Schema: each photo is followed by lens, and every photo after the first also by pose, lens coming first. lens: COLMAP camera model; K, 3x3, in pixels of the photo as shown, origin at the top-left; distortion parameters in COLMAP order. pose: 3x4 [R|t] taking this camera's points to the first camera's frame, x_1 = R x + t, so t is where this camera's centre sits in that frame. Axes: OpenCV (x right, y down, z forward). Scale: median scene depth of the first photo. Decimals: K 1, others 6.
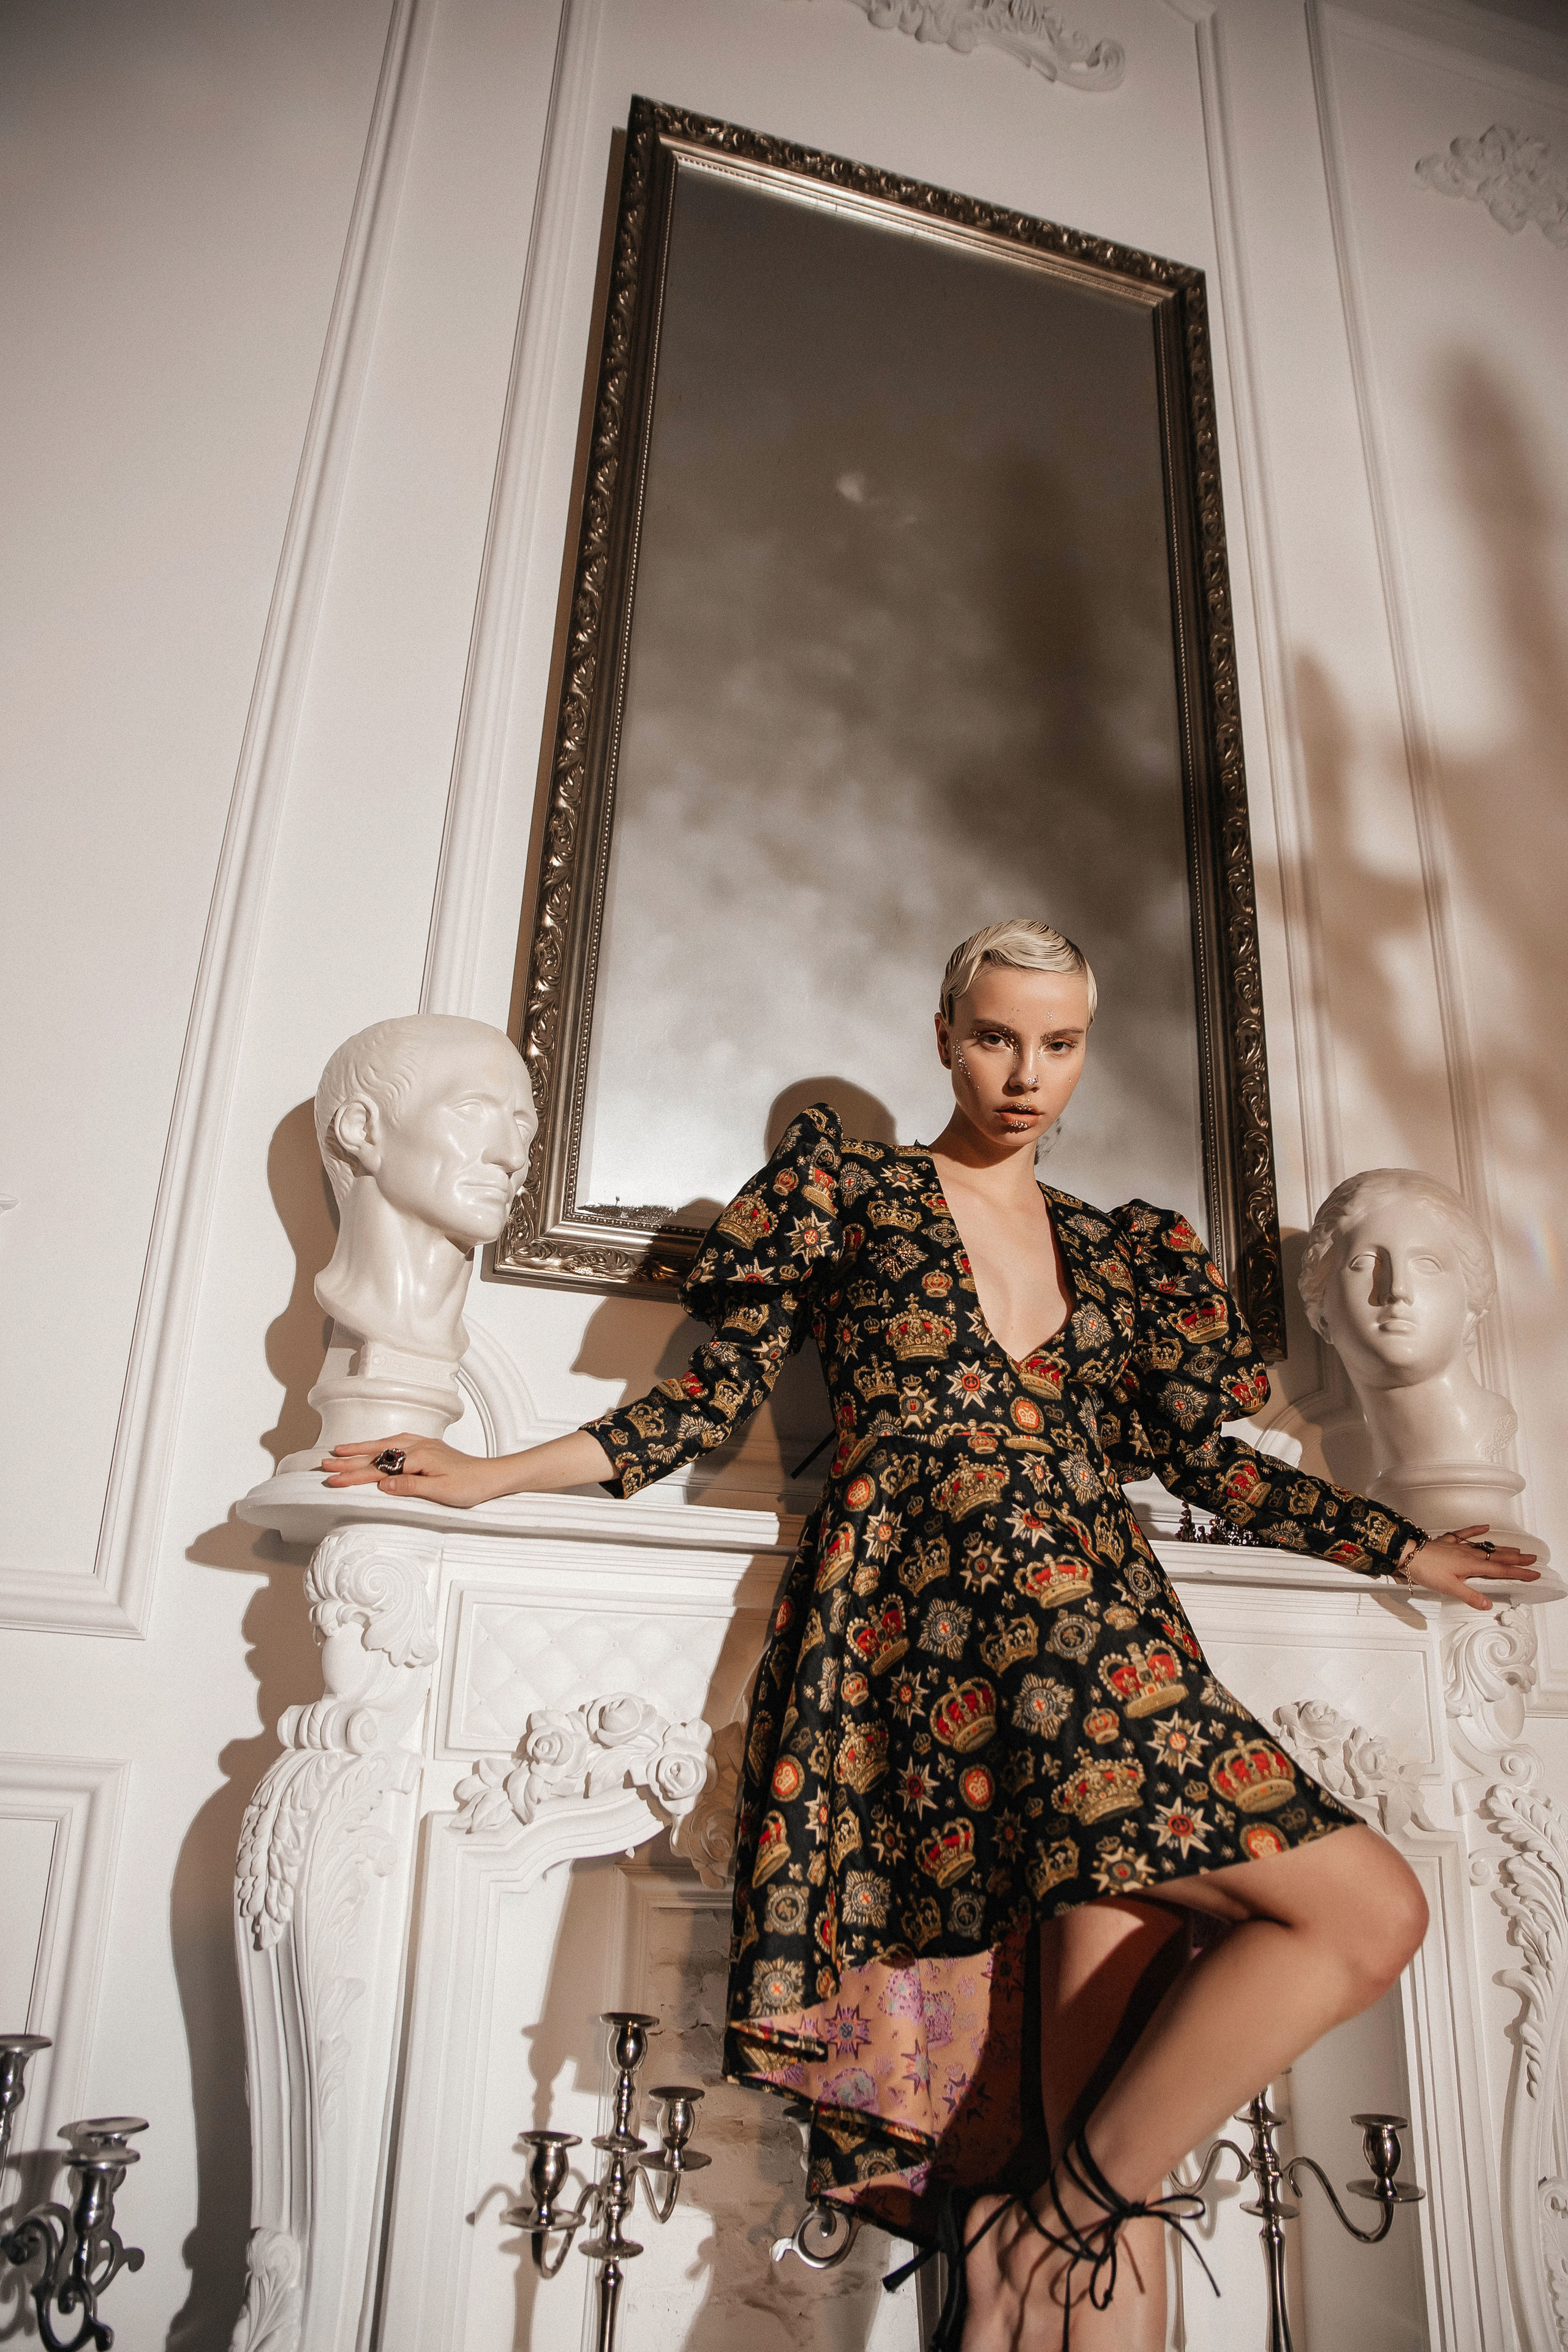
lens RADIAL K [[1612.3, 0, 762.1], [0, 1612.3, 1182.6], [0, 0, 1]] dist [-0.128419, 0.093569]
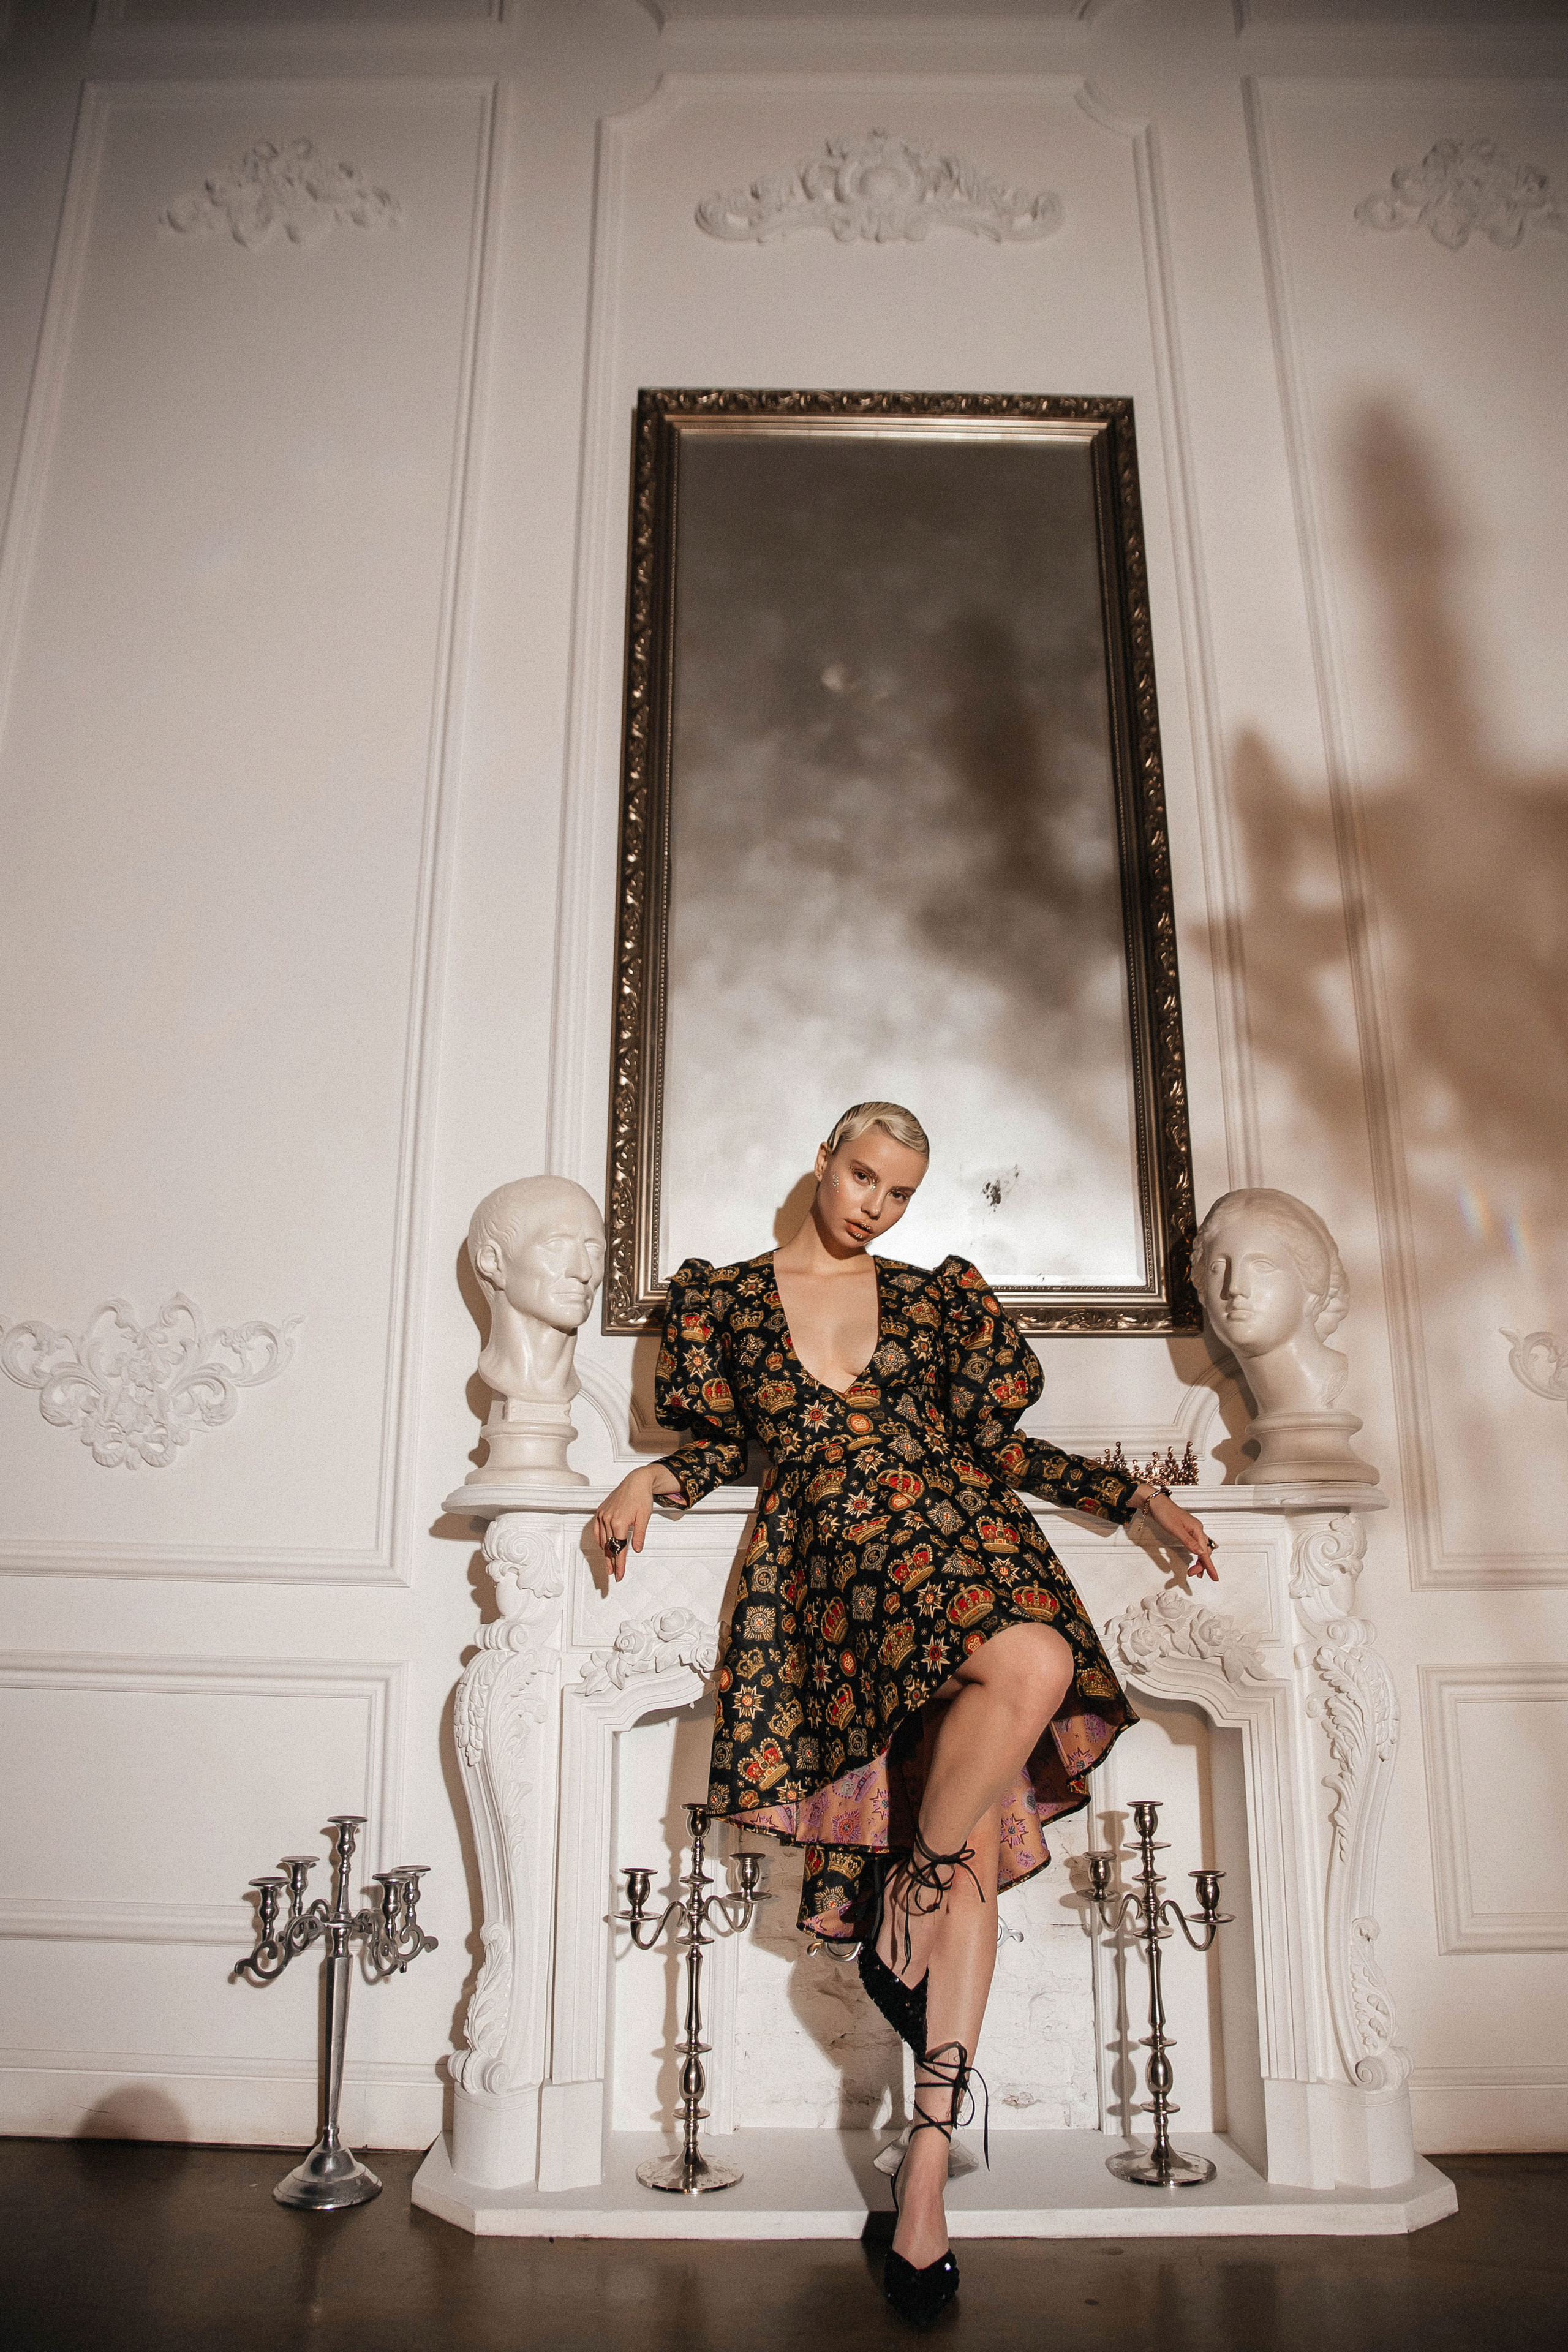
lens RADIAL K [[1643.1, 0, 731.4], [0, 1643.1, 1174.7], [0, 0, 1]] dist [-0.125262, 0.096990]
pose [[0.958856, -0.108933, -0.262163, 0.351495], [0.126821, 0.990548, 0.052256, -0.149764], [0.253993, -0.083354, 0.963608, -0.419130]]
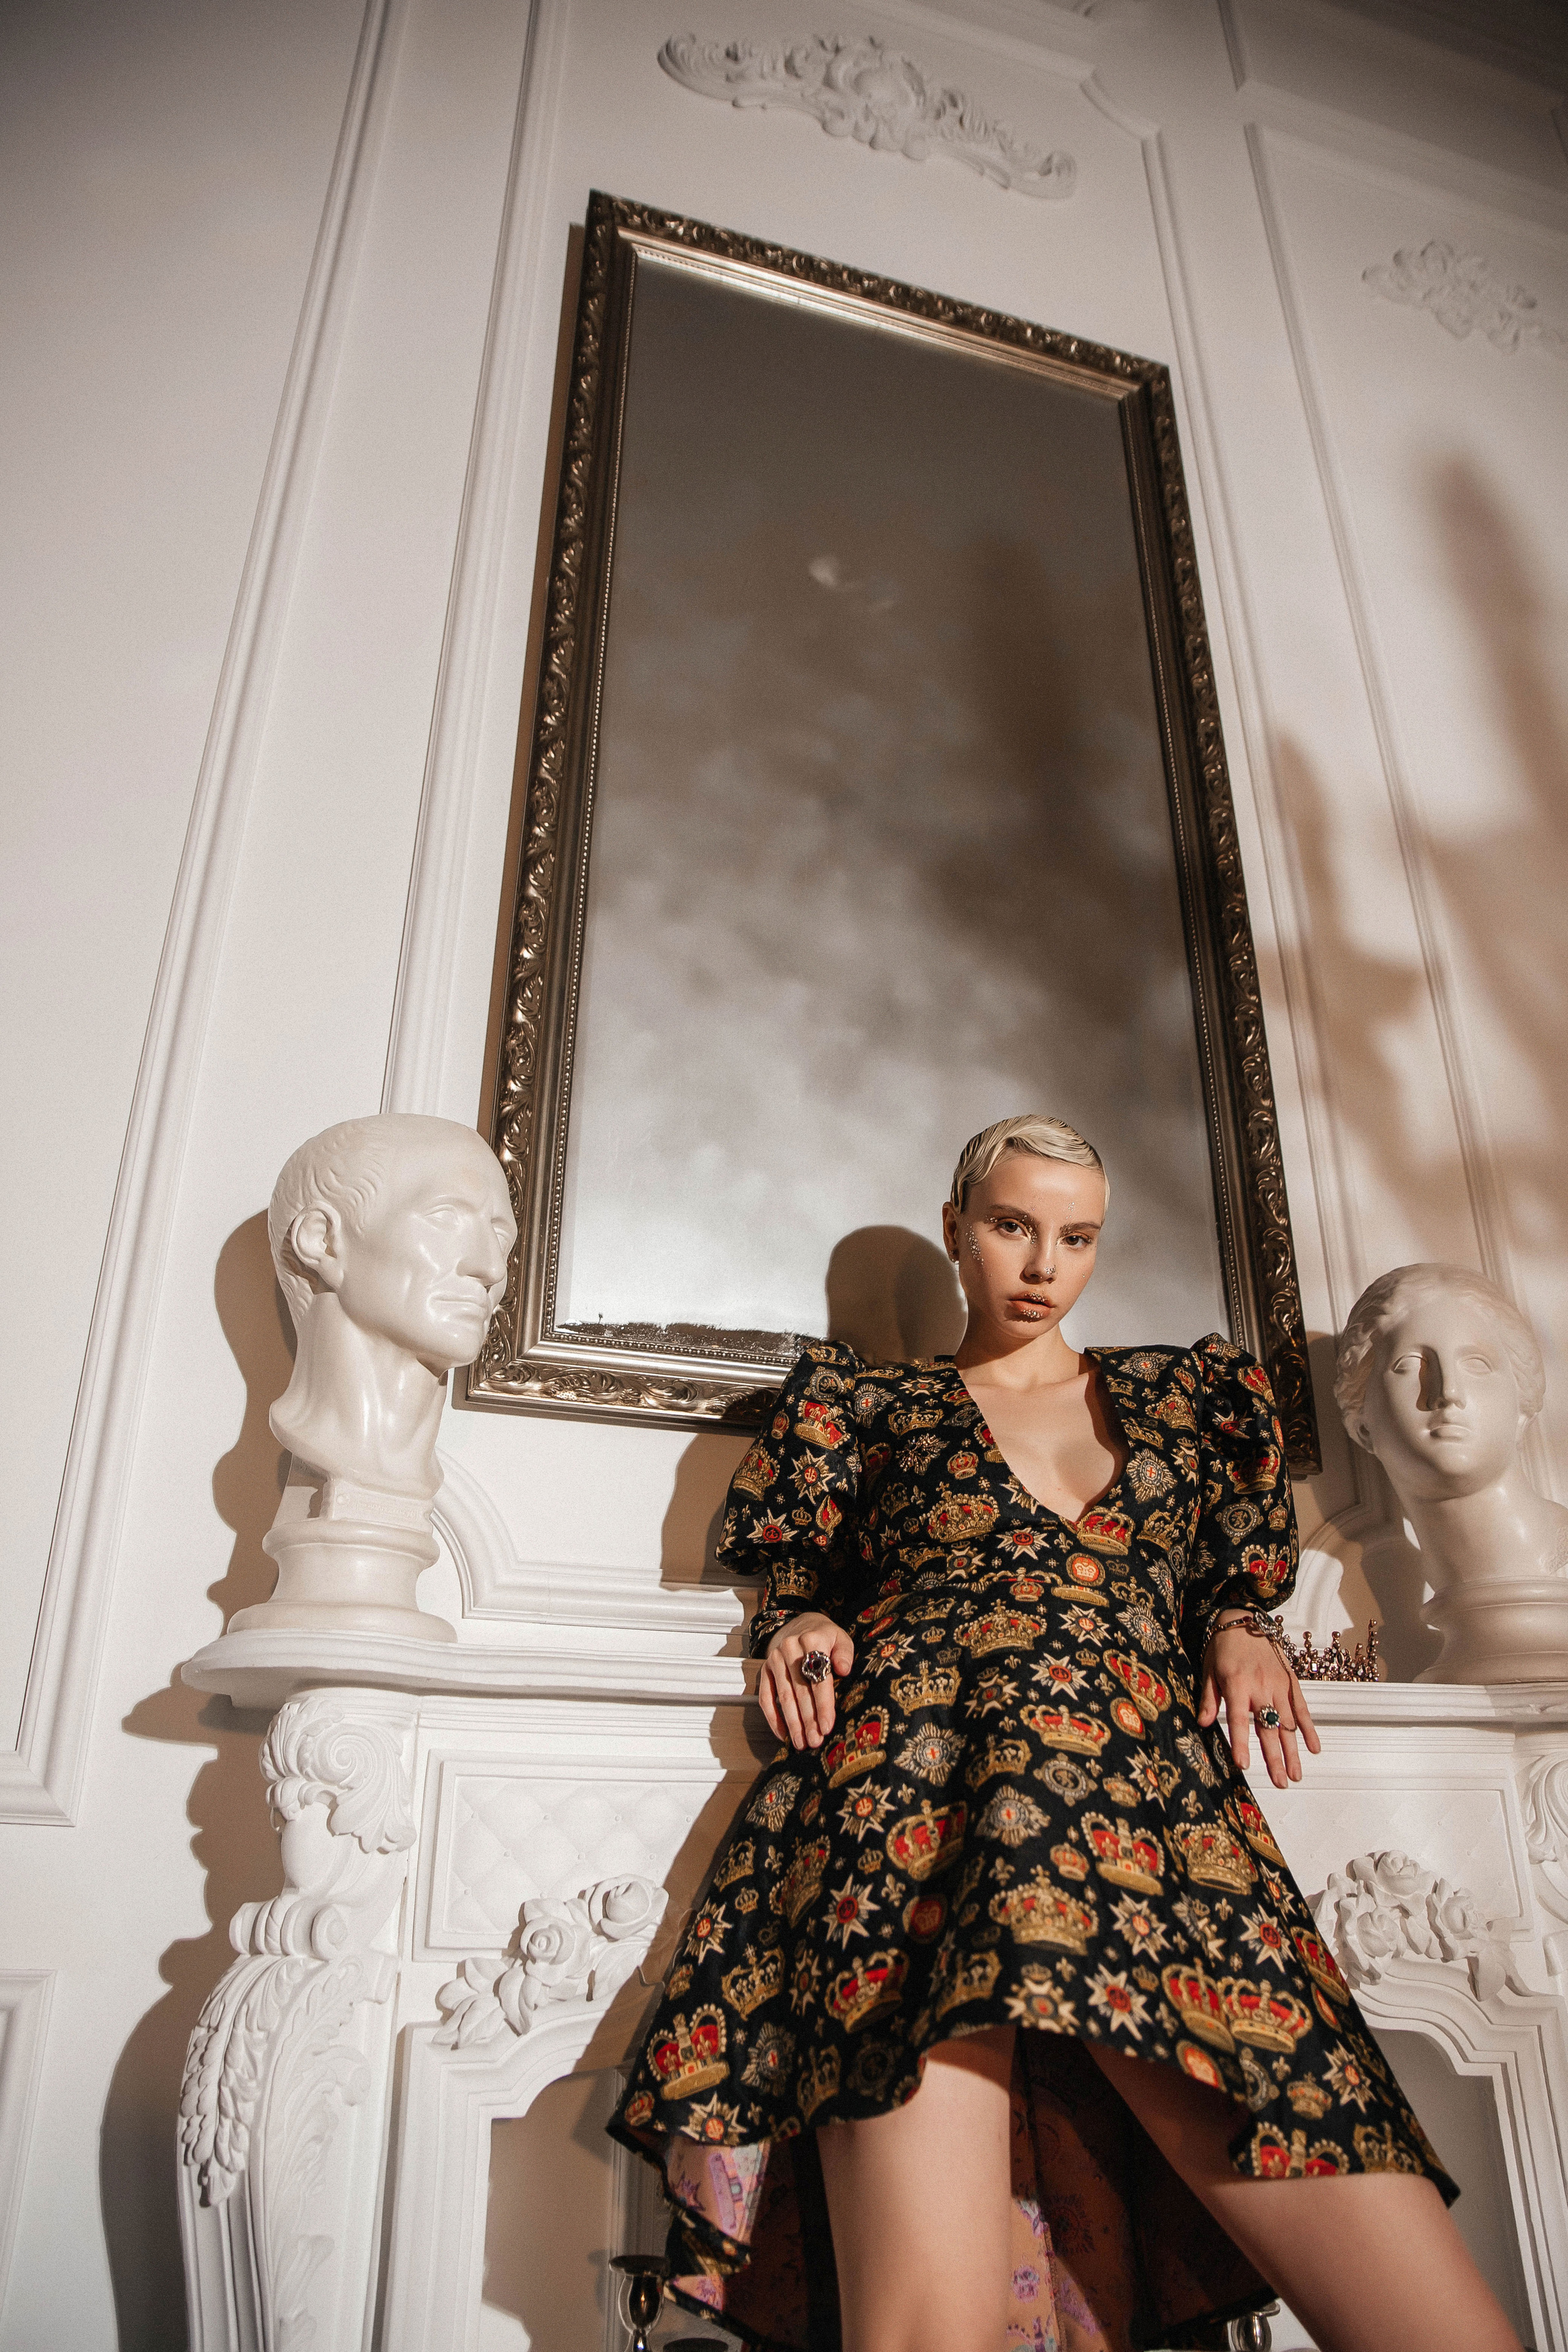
lens RADIAL K [[1612.3, 0, 762.1], [0, 1612.3, 1182.6], [0, 0, 1]] dist [-0.128419, 0.093569]
pose [[0.999099, -0.019043, 0.037935, -0.031668], [0.022002, 0.996617, -0.079183, 0.009242], [-0.036299, 0.079946, 0.996138, 0.082157]]
